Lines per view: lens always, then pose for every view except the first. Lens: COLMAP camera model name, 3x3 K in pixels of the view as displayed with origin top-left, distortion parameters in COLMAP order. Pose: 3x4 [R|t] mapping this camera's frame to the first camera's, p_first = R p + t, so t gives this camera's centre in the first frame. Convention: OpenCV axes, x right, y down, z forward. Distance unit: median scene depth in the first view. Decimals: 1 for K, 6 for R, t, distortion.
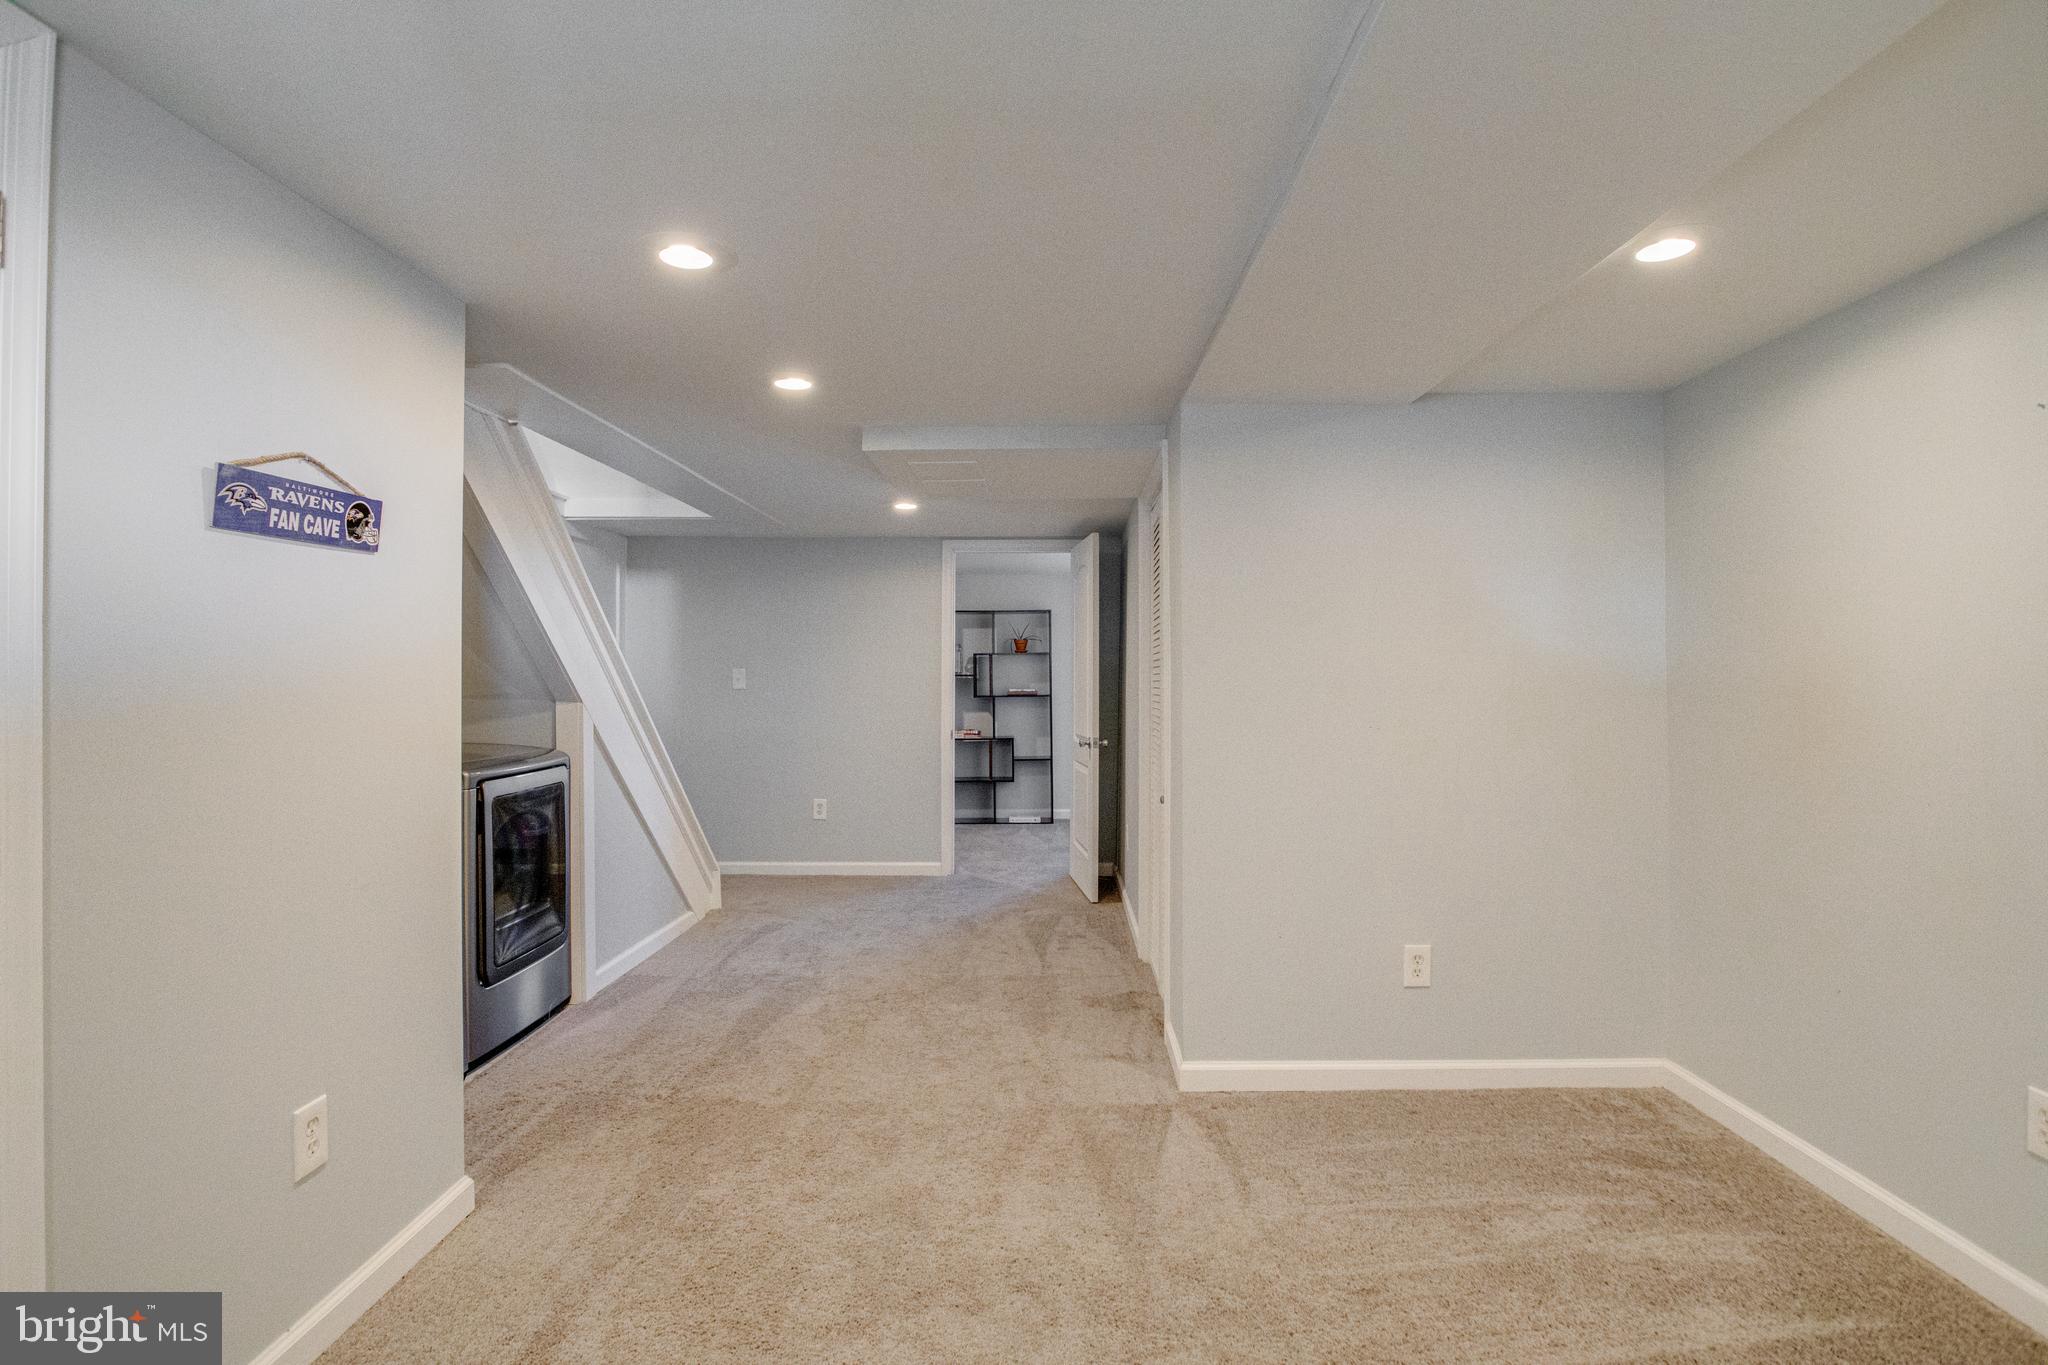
lens RADIAL K [[996.4, 0, 1031.5], [0, 996.4, 683.7], [0, 0, 1]] dist [-0.065794, 0.027152]
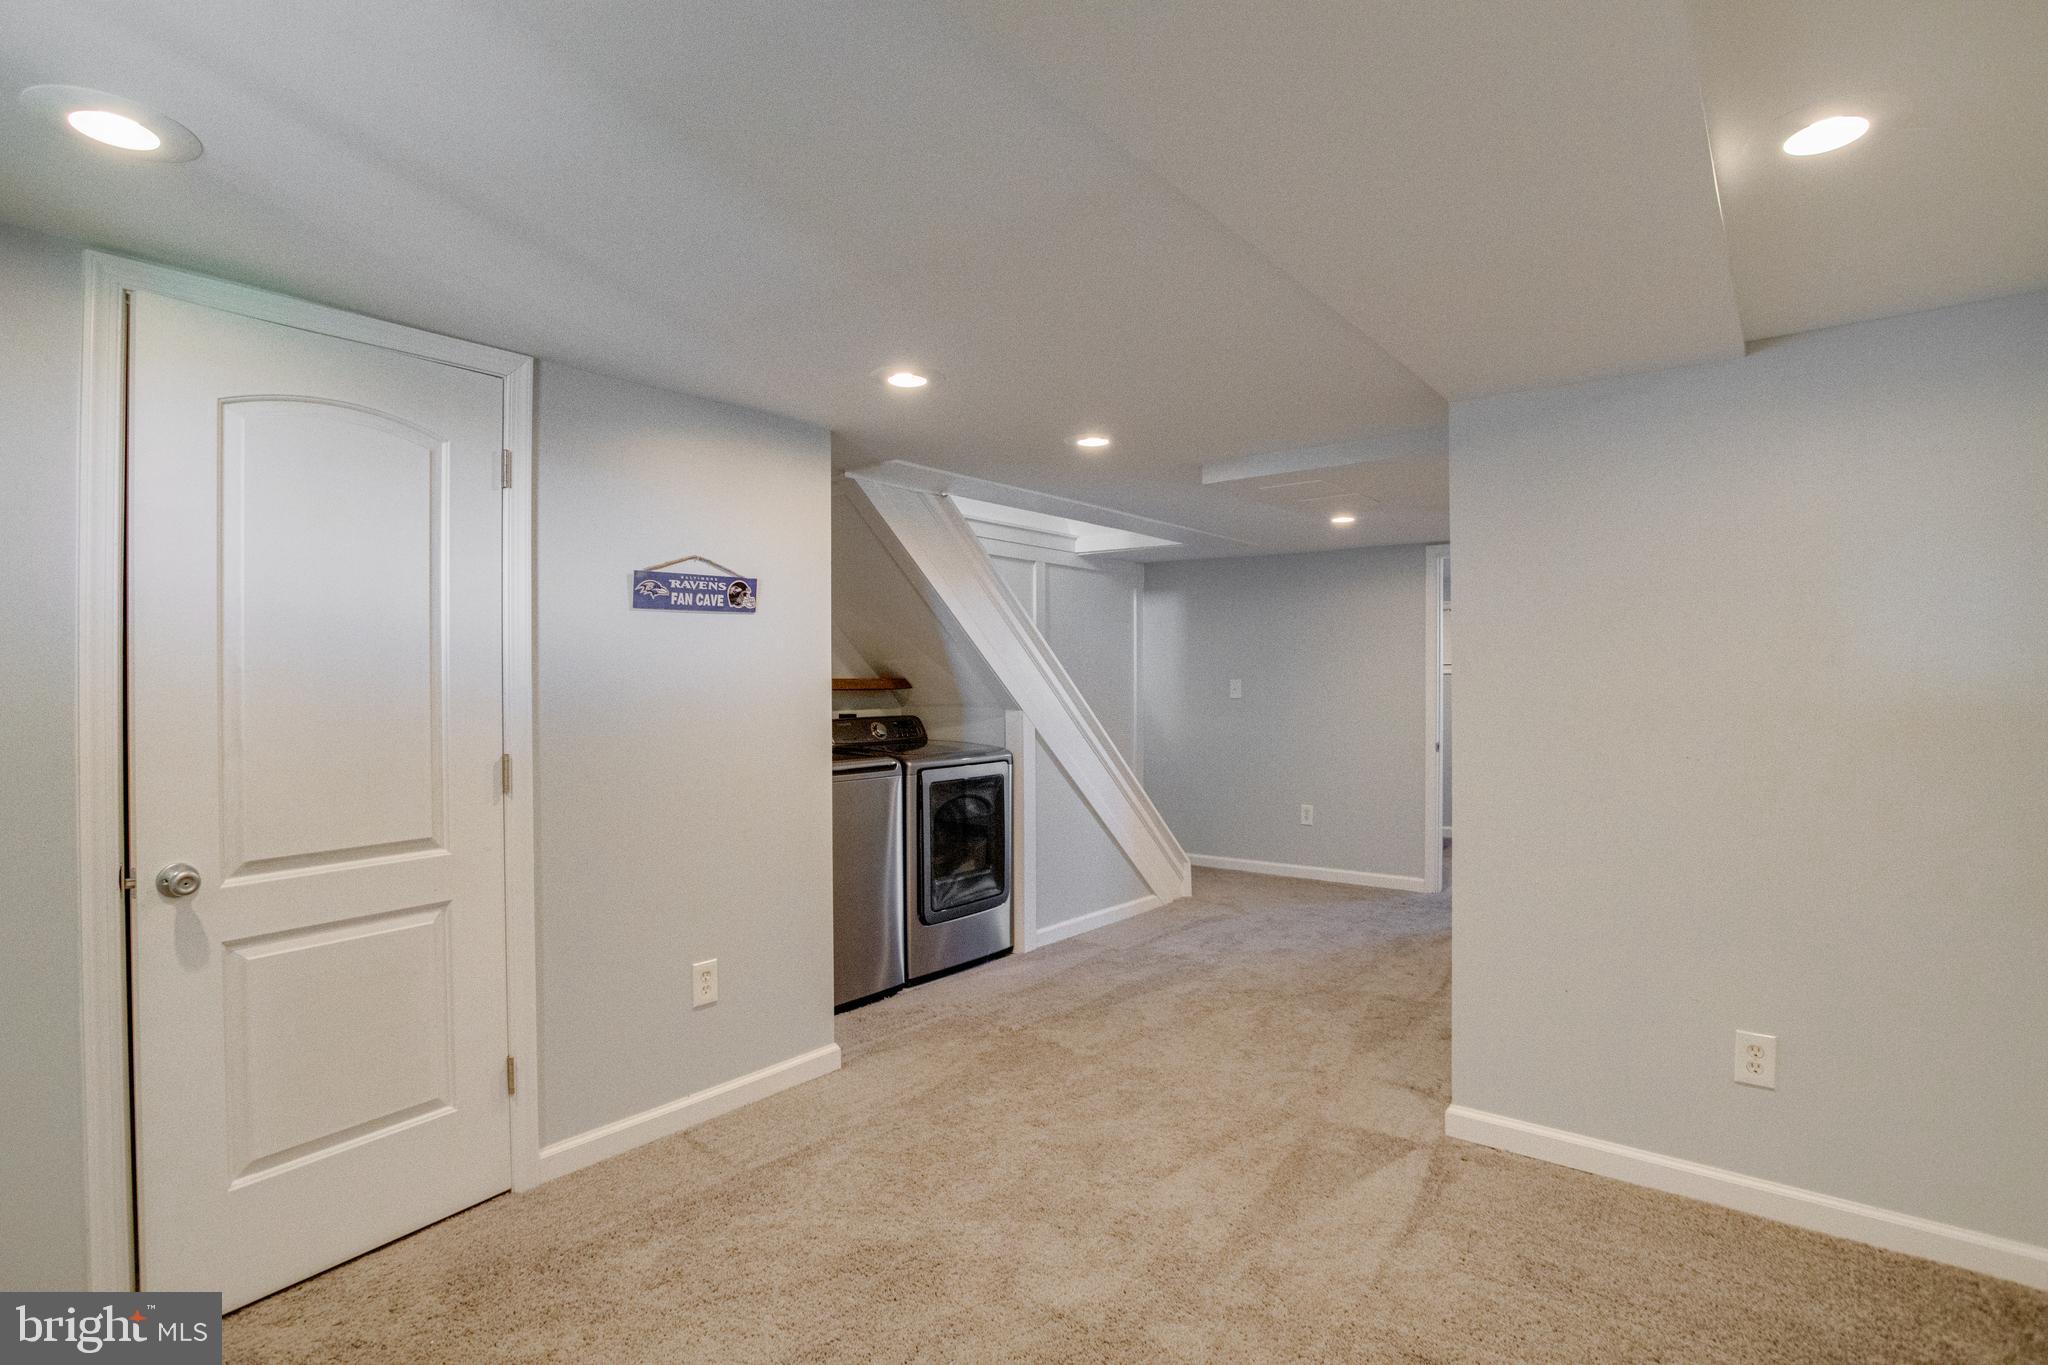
lens RADIAL K [[991.1, 0, 1024.4], [0, 991.1, 700.3], [0, 0, 1]] dist [-0.066633, 0.027100]
pose [[0.786022, 0.006722, -0.618162, 0.406202], [0.000315, 0.999936, 0.011274, -0.010020], [0.618198, -0.009056, 0.785970, 0.031830]]
